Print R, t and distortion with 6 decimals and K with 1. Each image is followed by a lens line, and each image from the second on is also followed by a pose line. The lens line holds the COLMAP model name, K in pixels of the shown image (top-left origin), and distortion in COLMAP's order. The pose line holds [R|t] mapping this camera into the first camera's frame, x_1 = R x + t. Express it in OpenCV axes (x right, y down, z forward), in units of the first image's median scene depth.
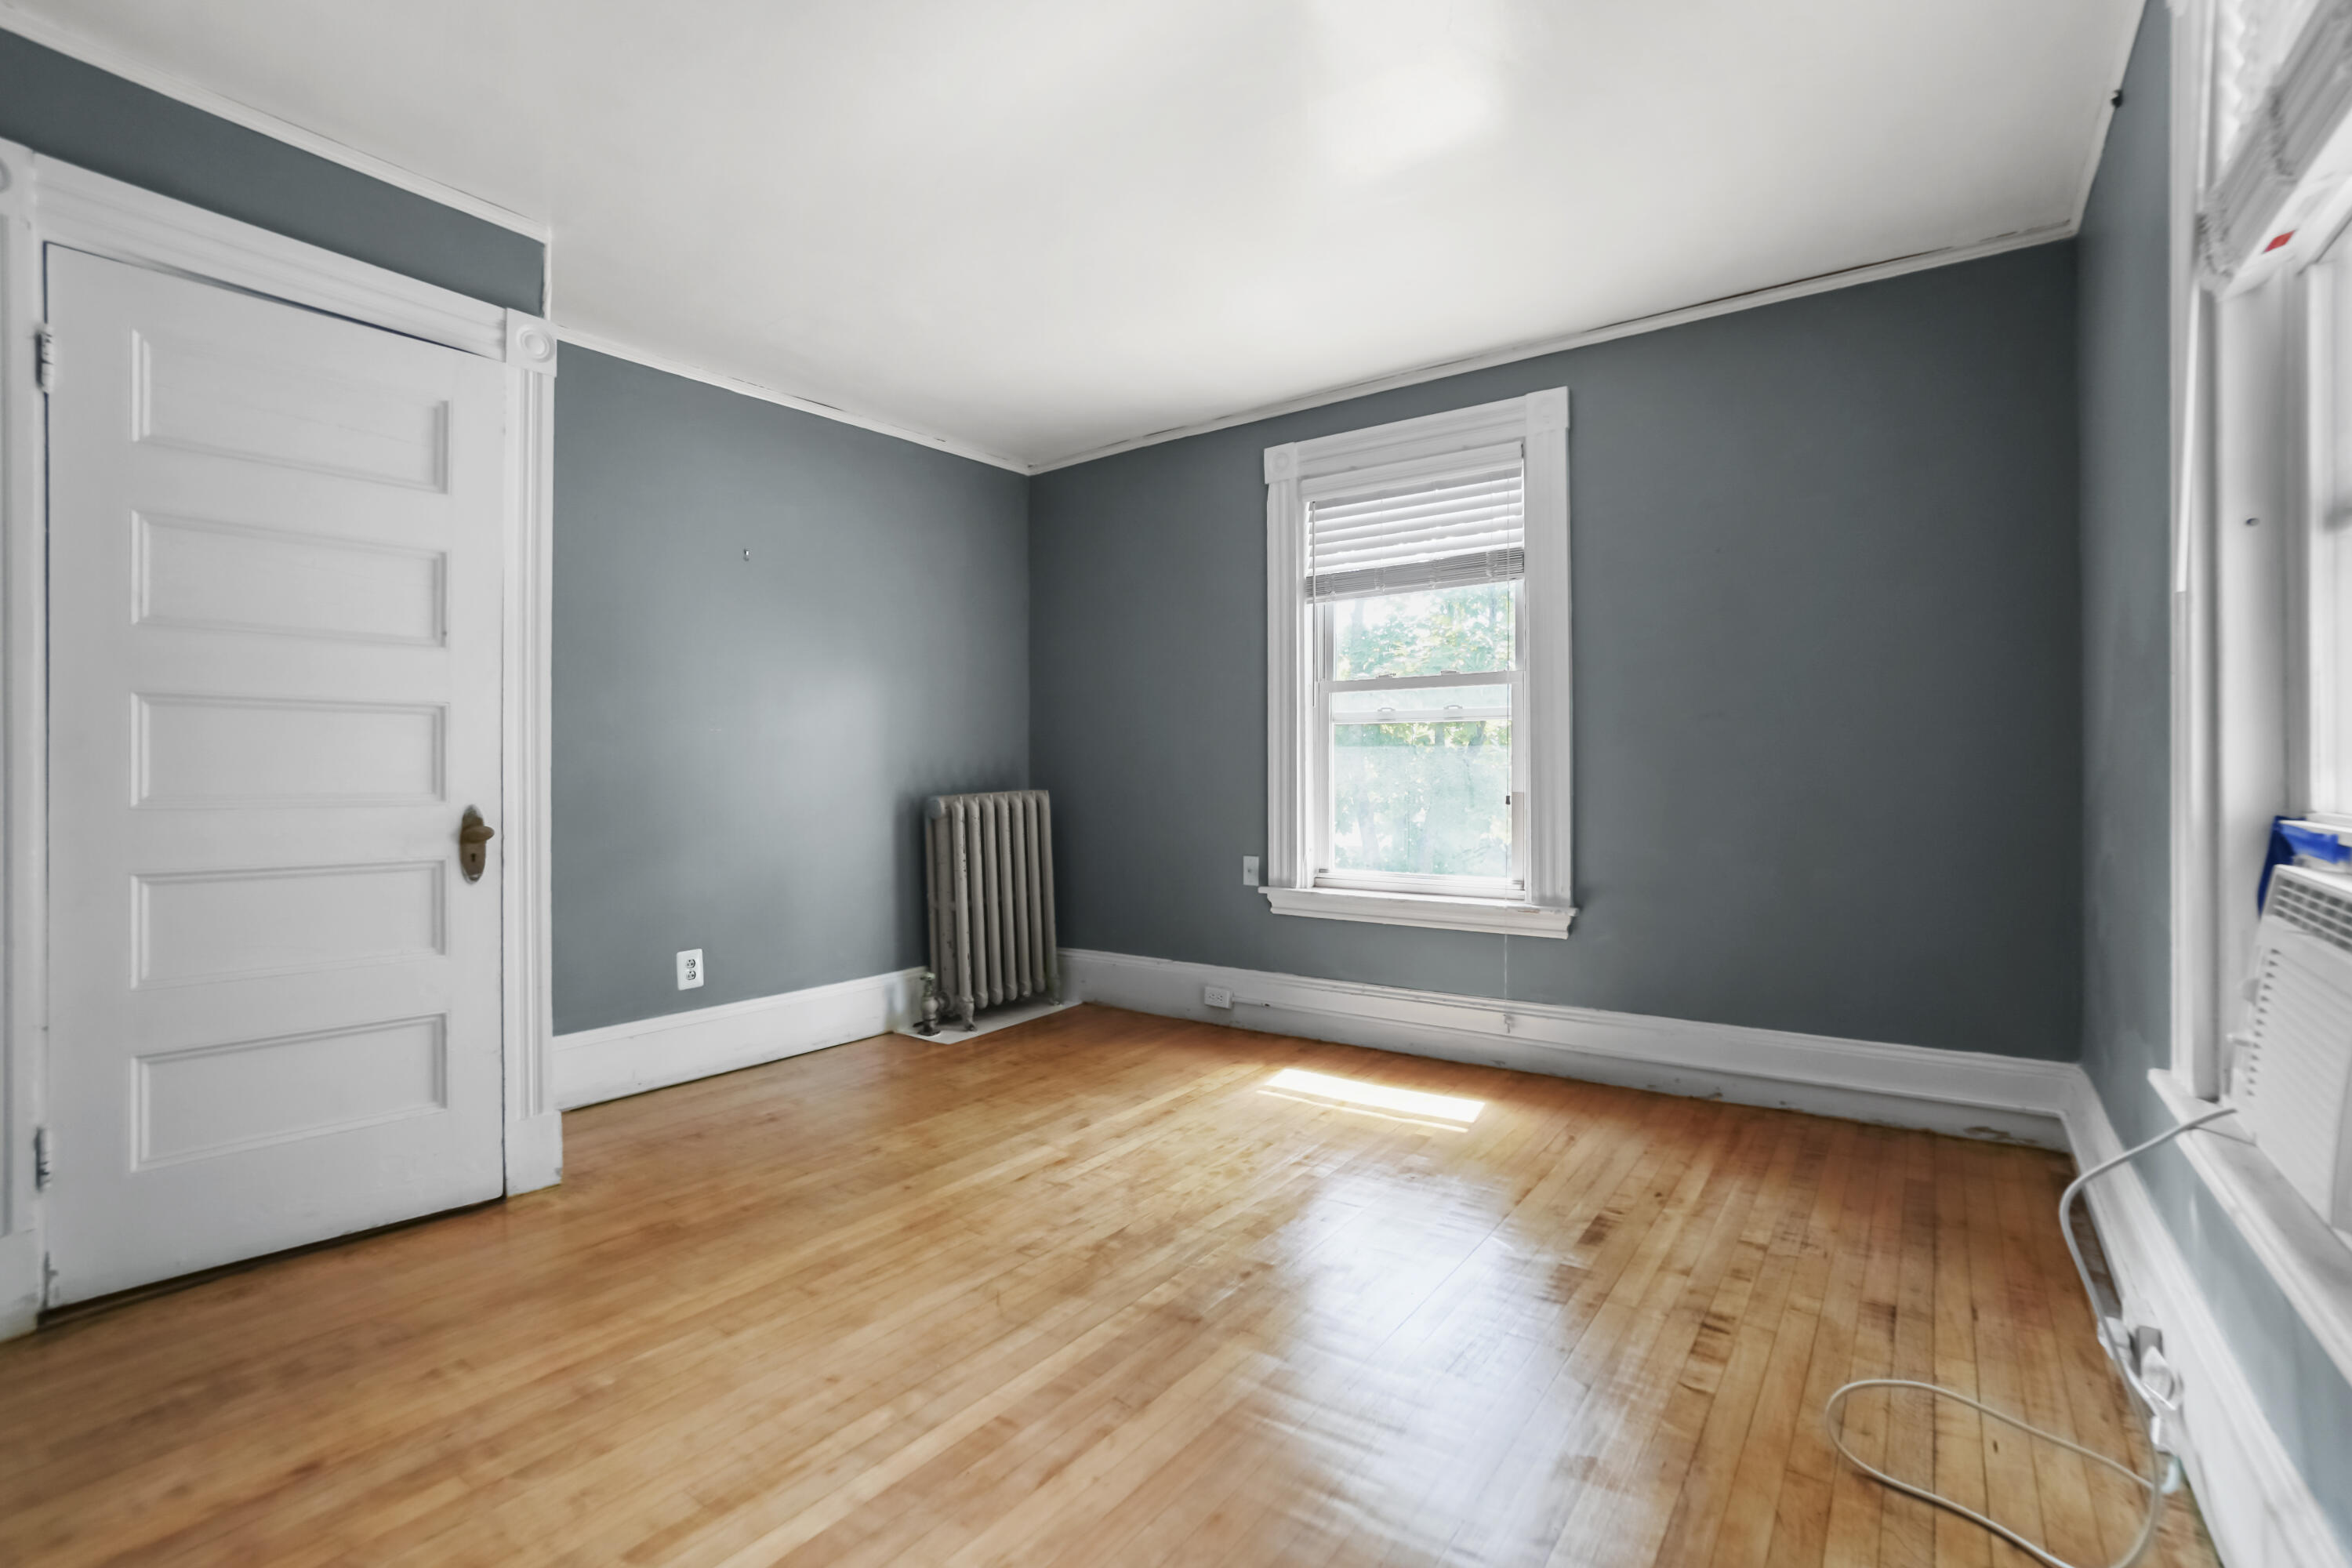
lens RADIAL K [[1048.3, 0, 1172.3], [0, 1048.3, 776.4], [0, 0, 1]] dist [-0.050034, 0.025821]
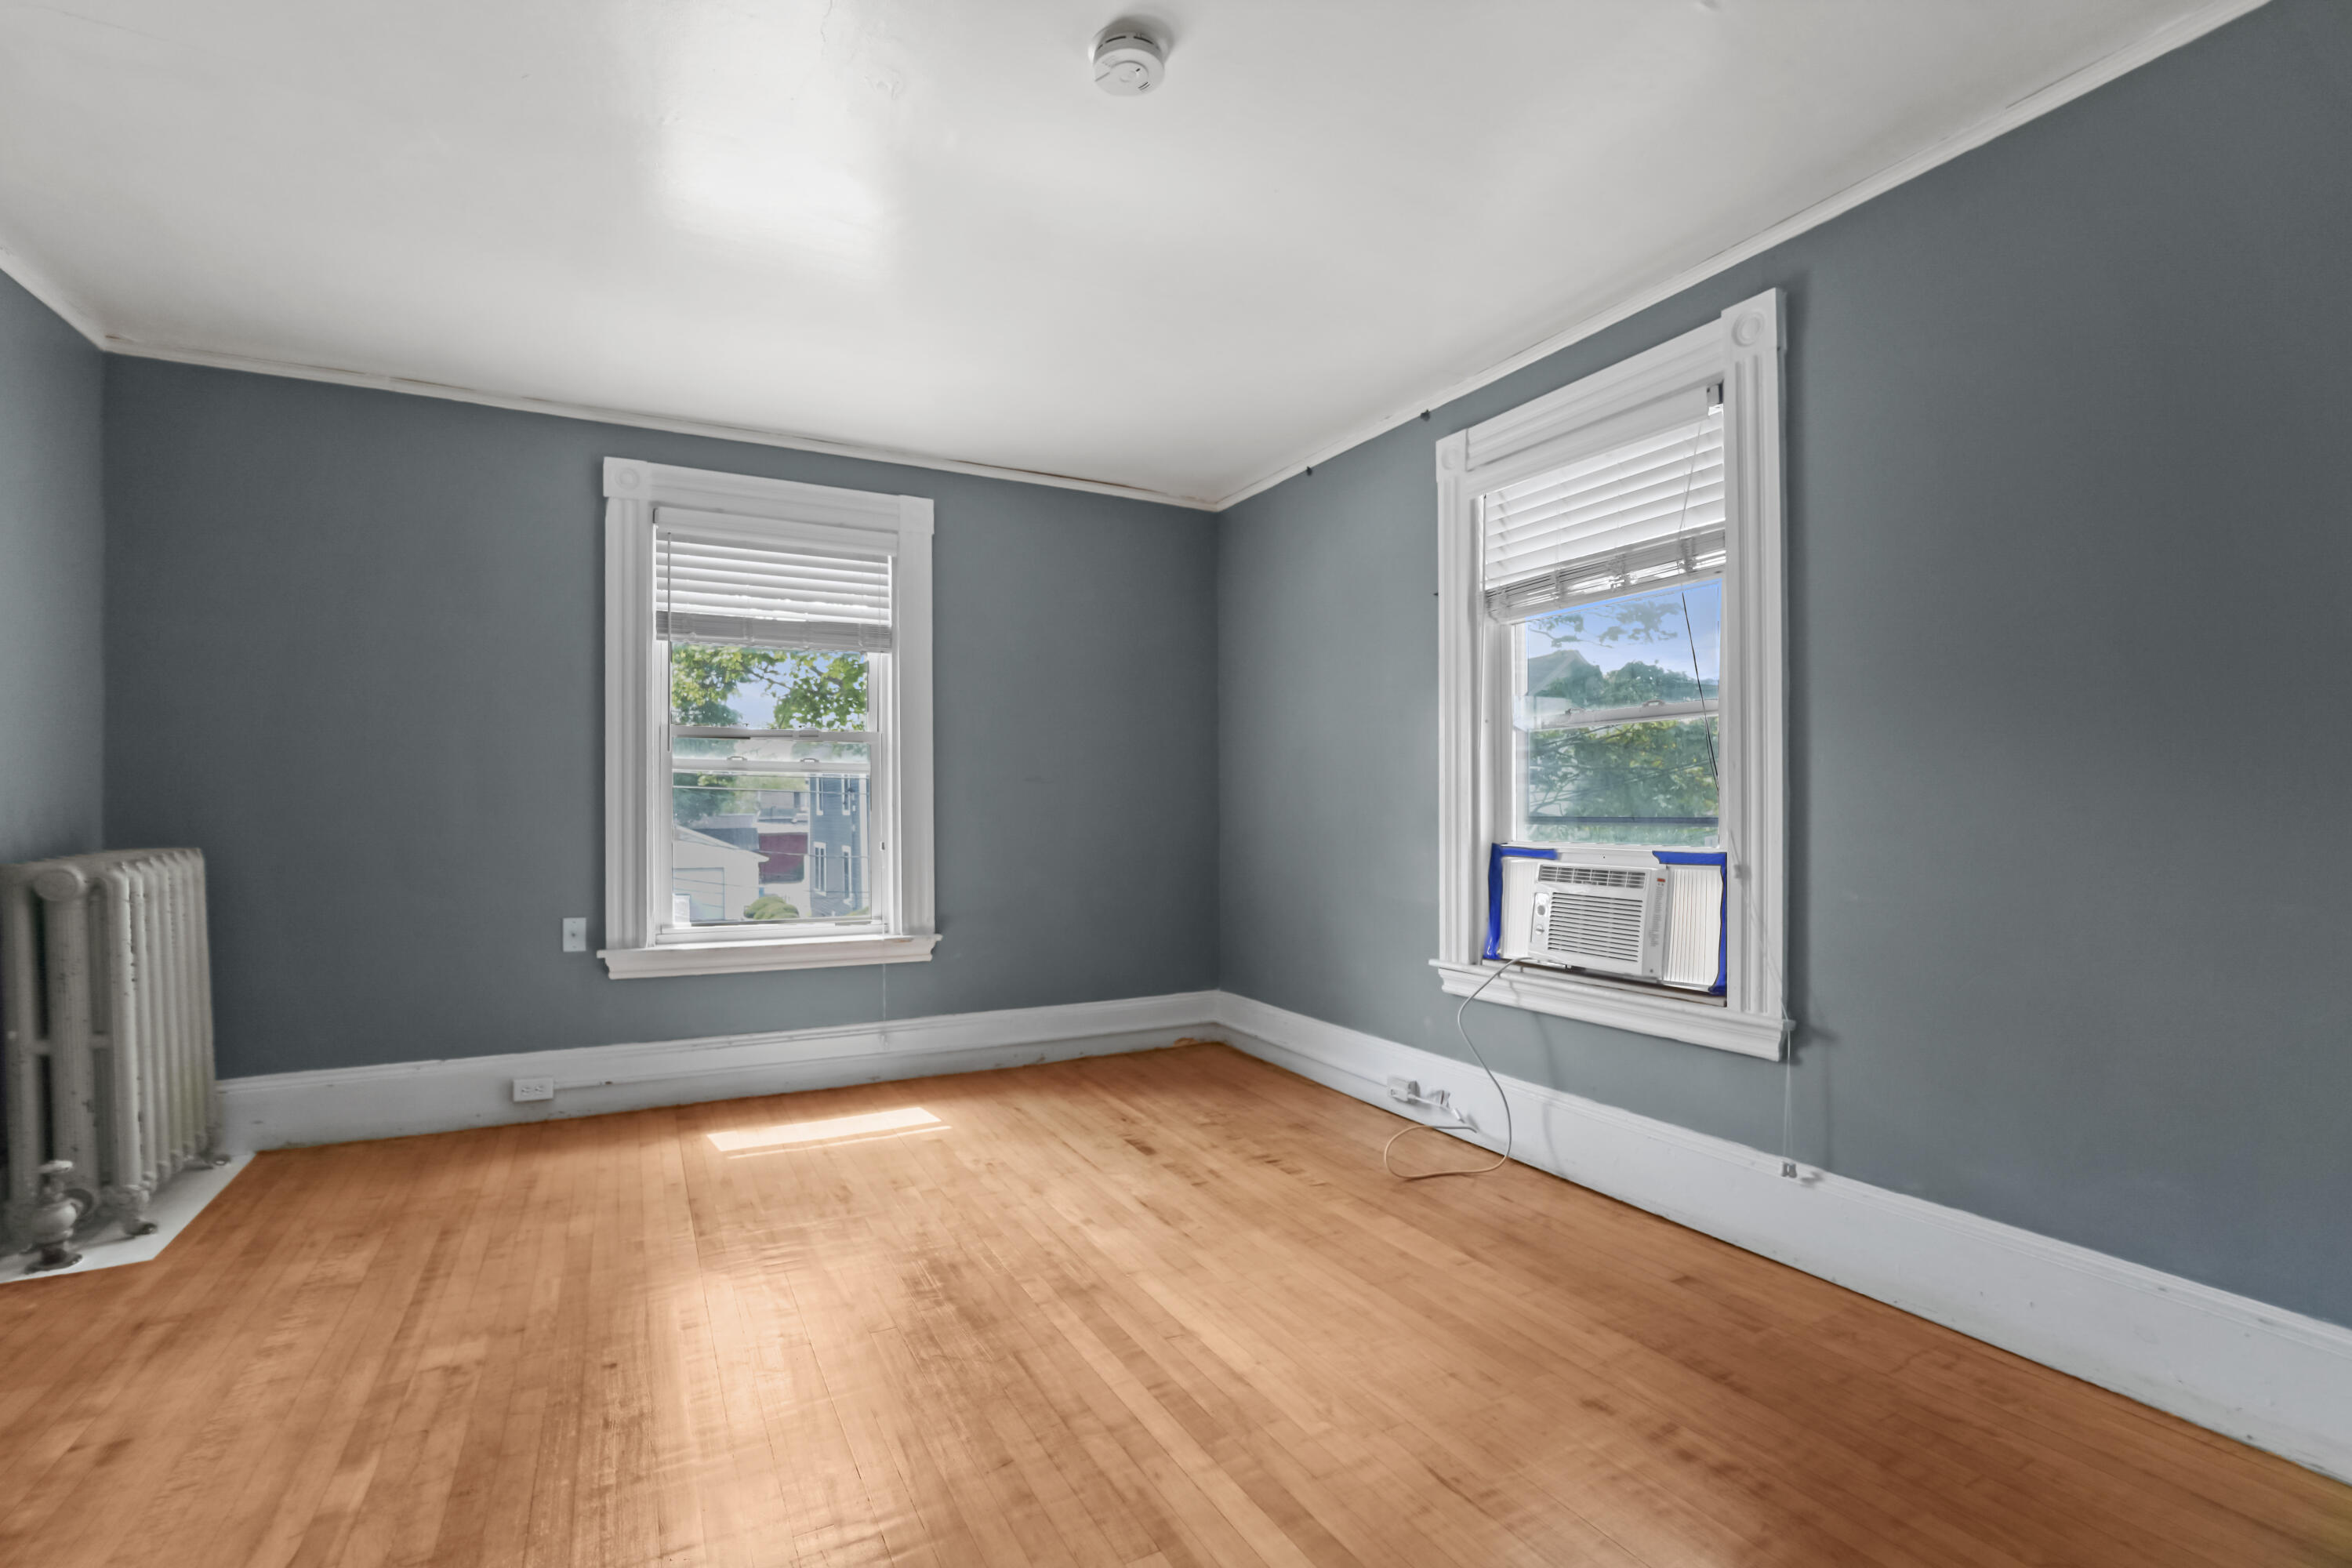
lens RADIAL K [[1052.7, 0, 1148.1], [0, 1052.7, 813.6], [0, 0, 1]] dist [-0.041985, 0.016070]
pose [[0.452717, 0.002950, 0.891649, -0.589722], [-0.001333, 0.999996, -0.002631, -0.010359], [-0.891653, 0.000003, 0.452719, 0.228447]]
